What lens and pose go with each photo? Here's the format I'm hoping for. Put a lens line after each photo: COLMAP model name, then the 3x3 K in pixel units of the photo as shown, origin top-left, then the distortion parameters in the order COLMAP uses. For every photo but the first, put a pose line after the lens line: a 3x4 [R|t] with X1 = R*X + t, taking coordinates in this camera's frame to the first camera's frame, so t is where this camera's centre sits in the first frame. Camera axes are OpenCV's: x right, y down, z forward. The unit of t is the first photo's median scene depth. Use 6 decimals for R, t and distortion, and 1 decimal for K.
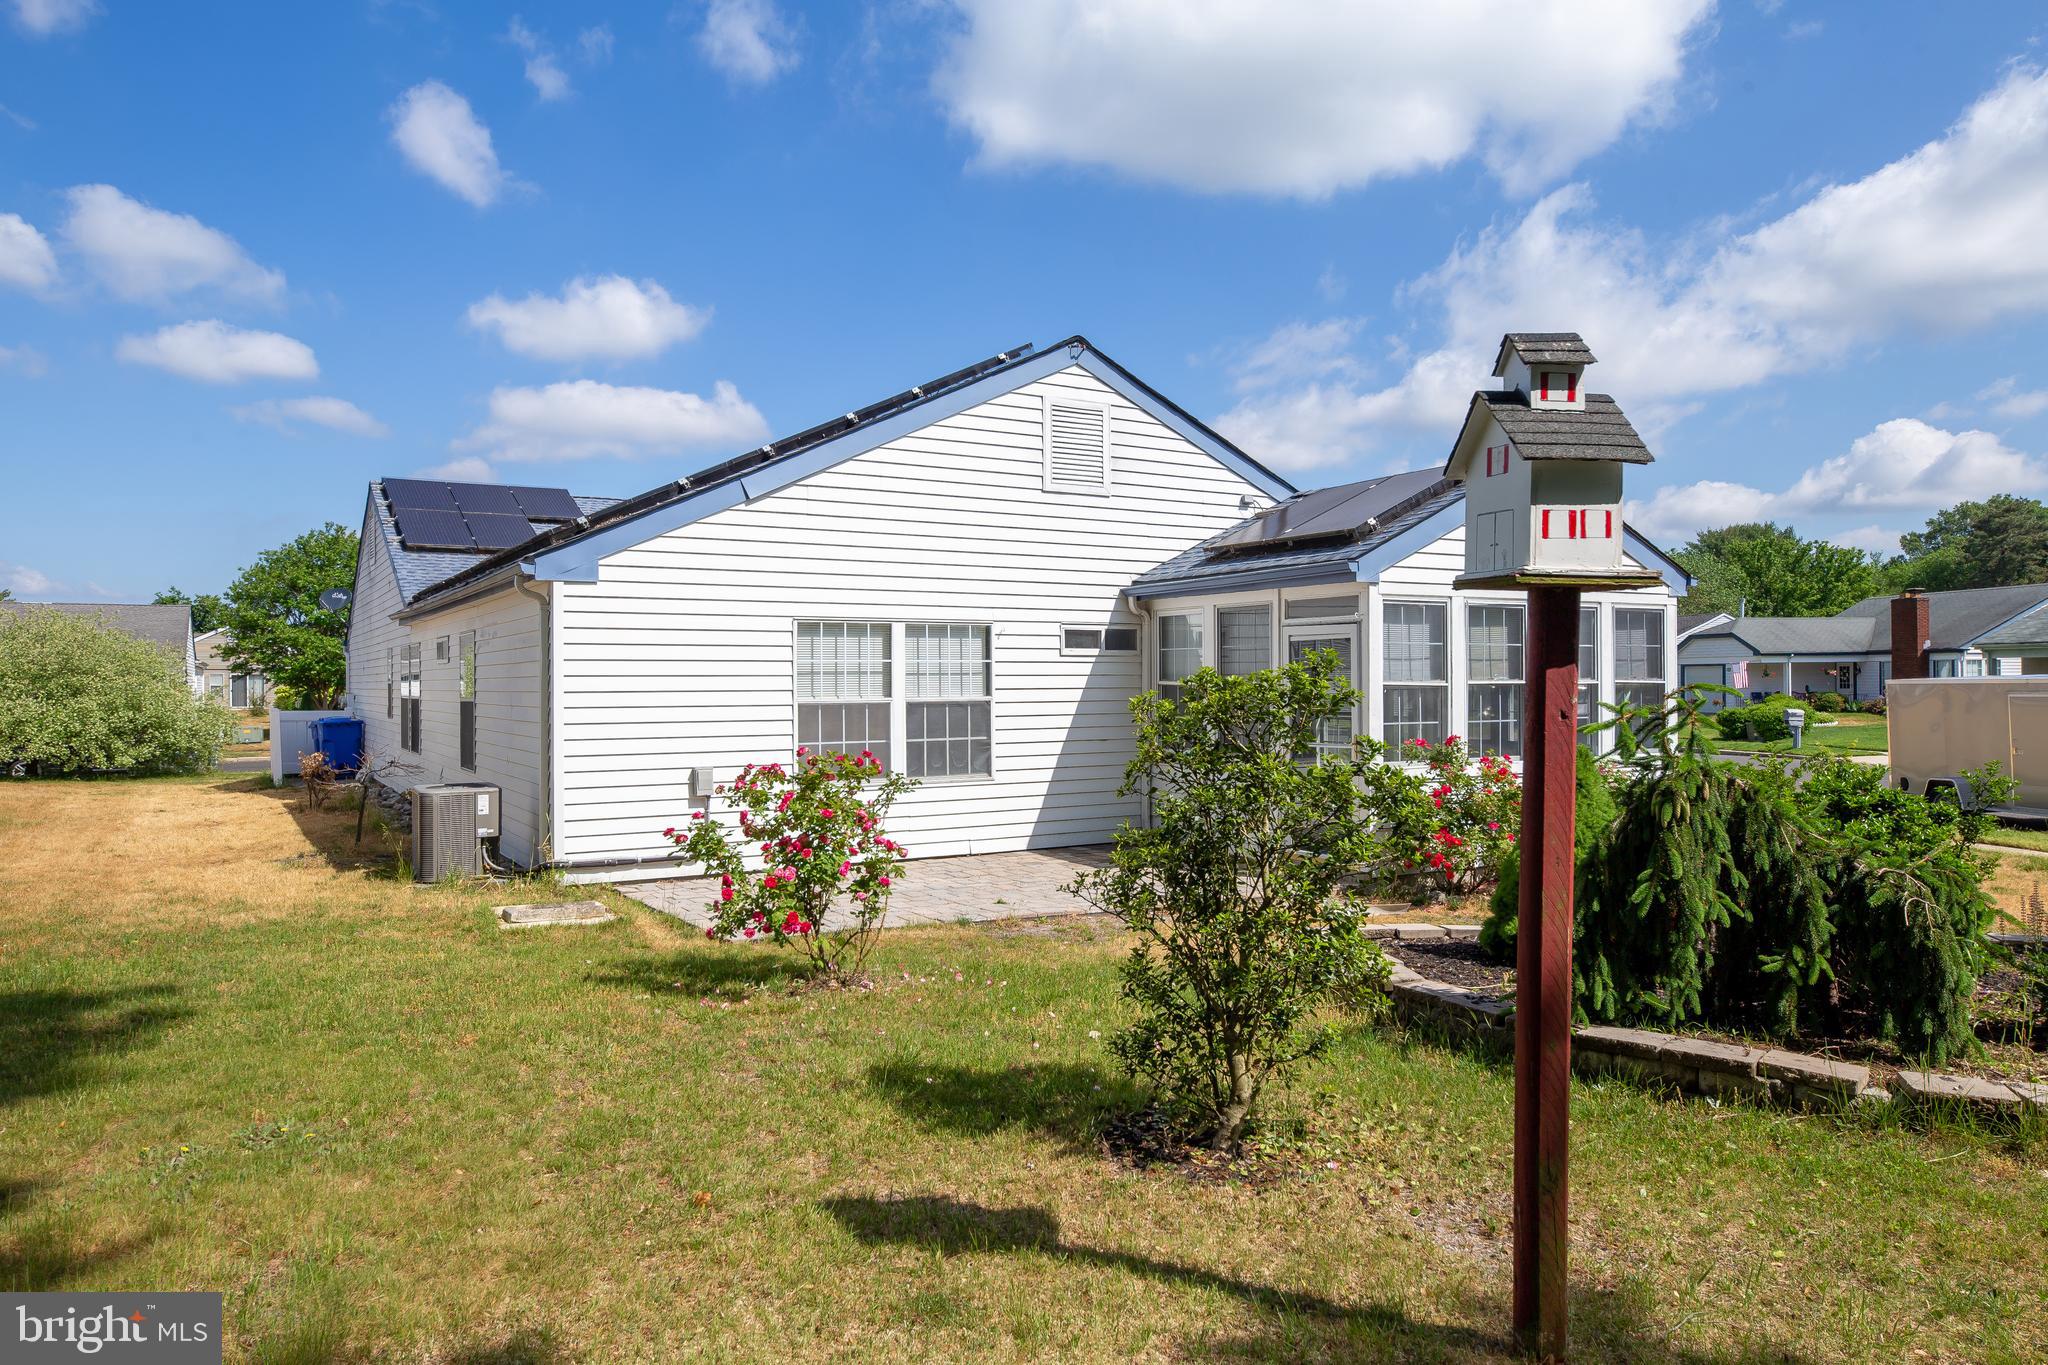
lens RADIAL K [[1325.4, 0, 1023.5], [0, 1325.4, 679.1], [0, 0, 1]] dist [0.009159, 0.005148]
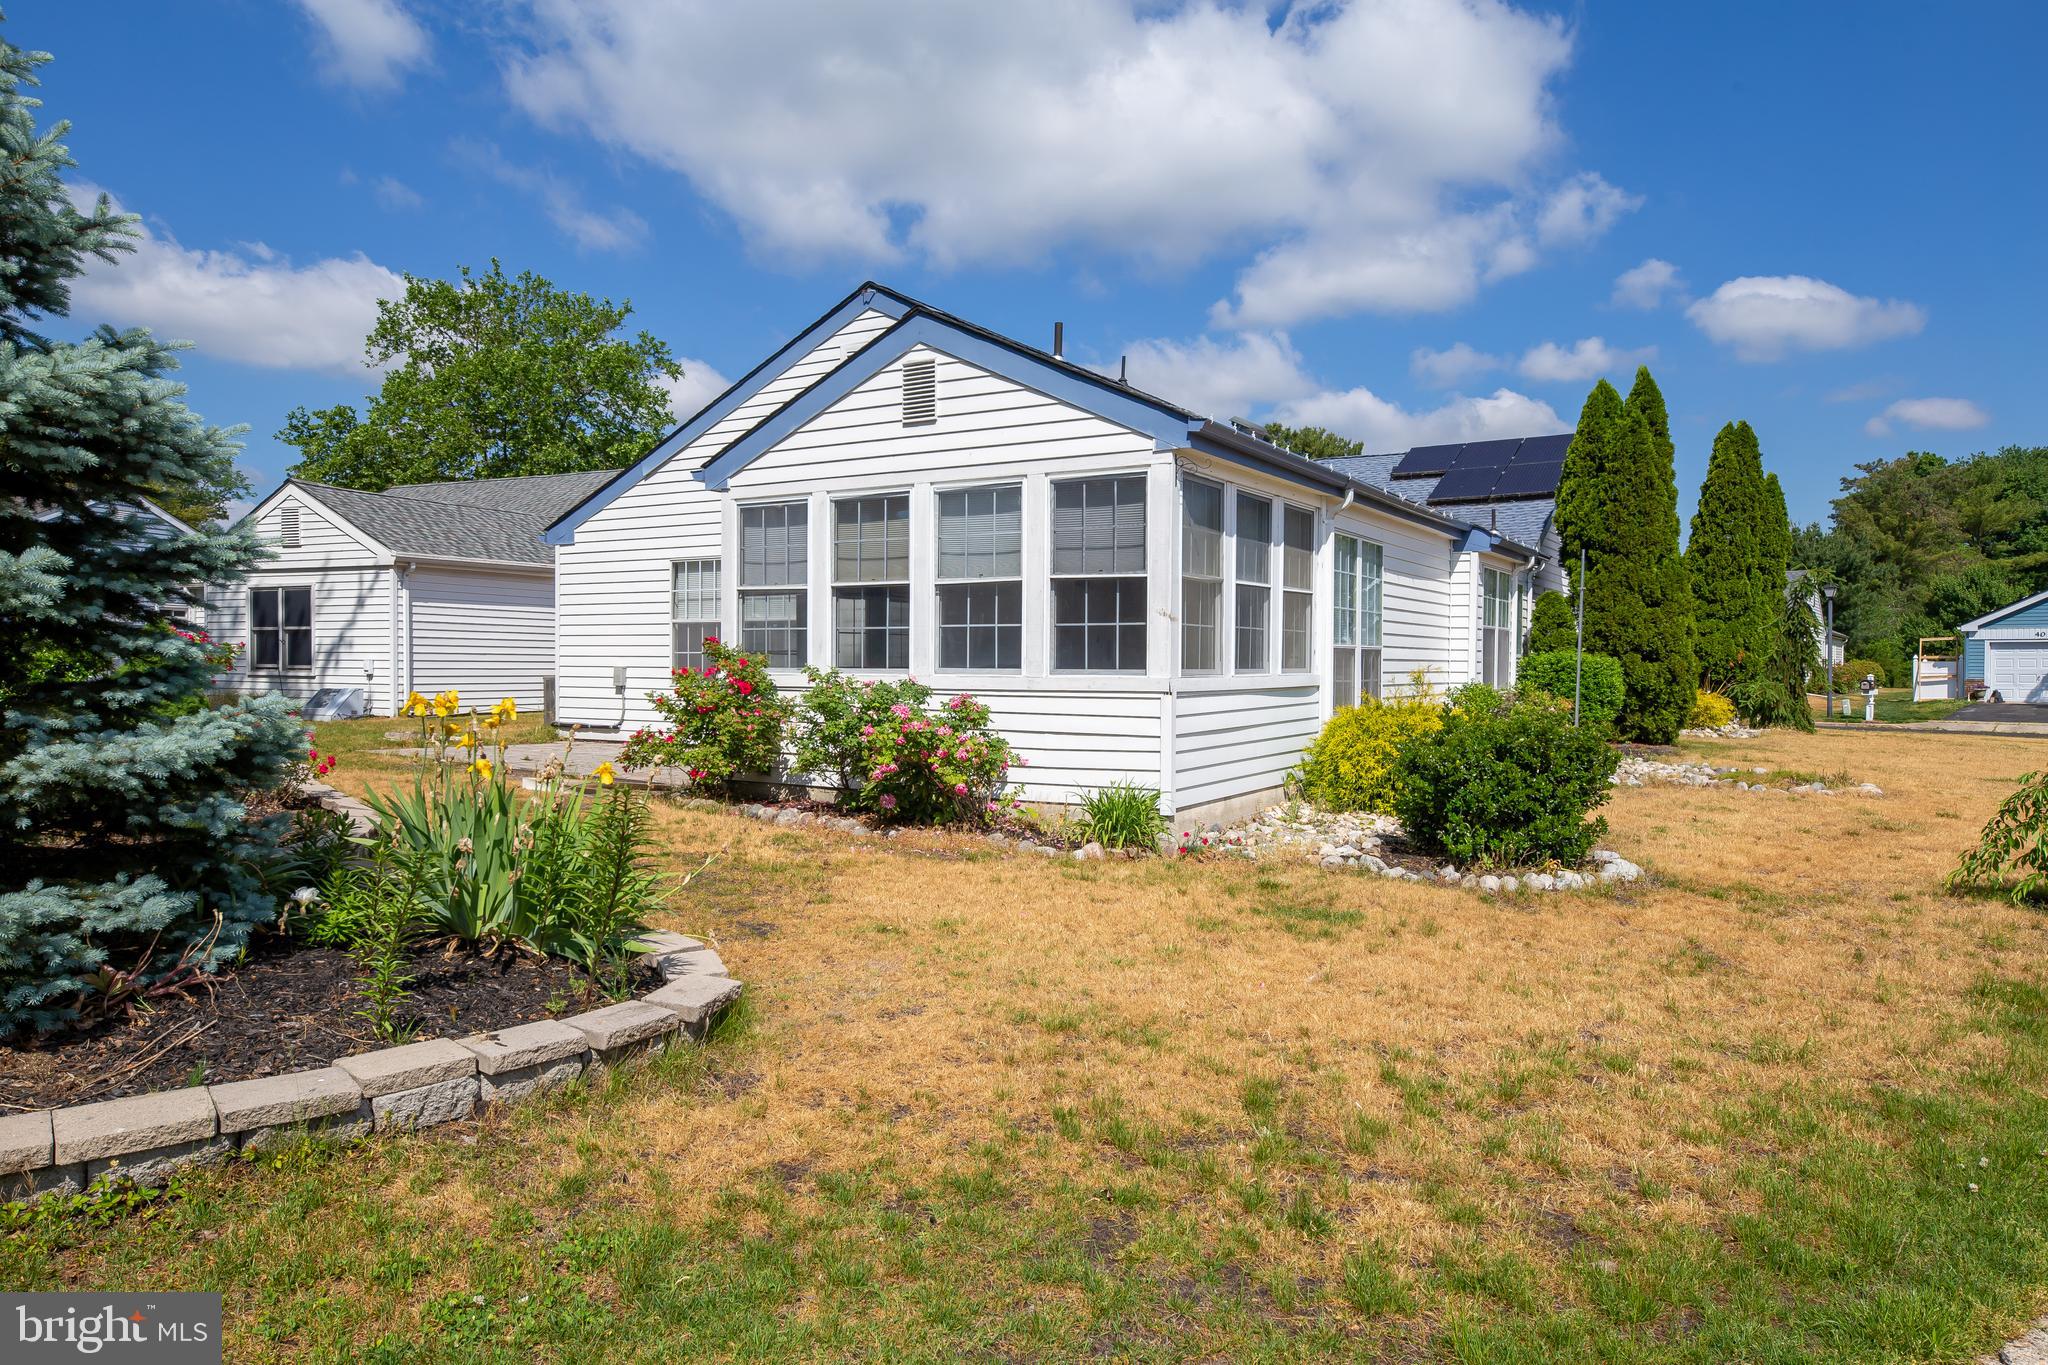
lens RADIAL K [[1325.4, 0, 1023.0], [0, 1325.4, 683.3], [0, 0, 1]] dist [0.009159, 0.005148]
pose [[0.470177, 0.019738, -0.882352, 1.198520], [-0.002537, 0.999776, 0.021013, 0.050964], [0.882569, -0.007641, 0.470121, 0.678973]]
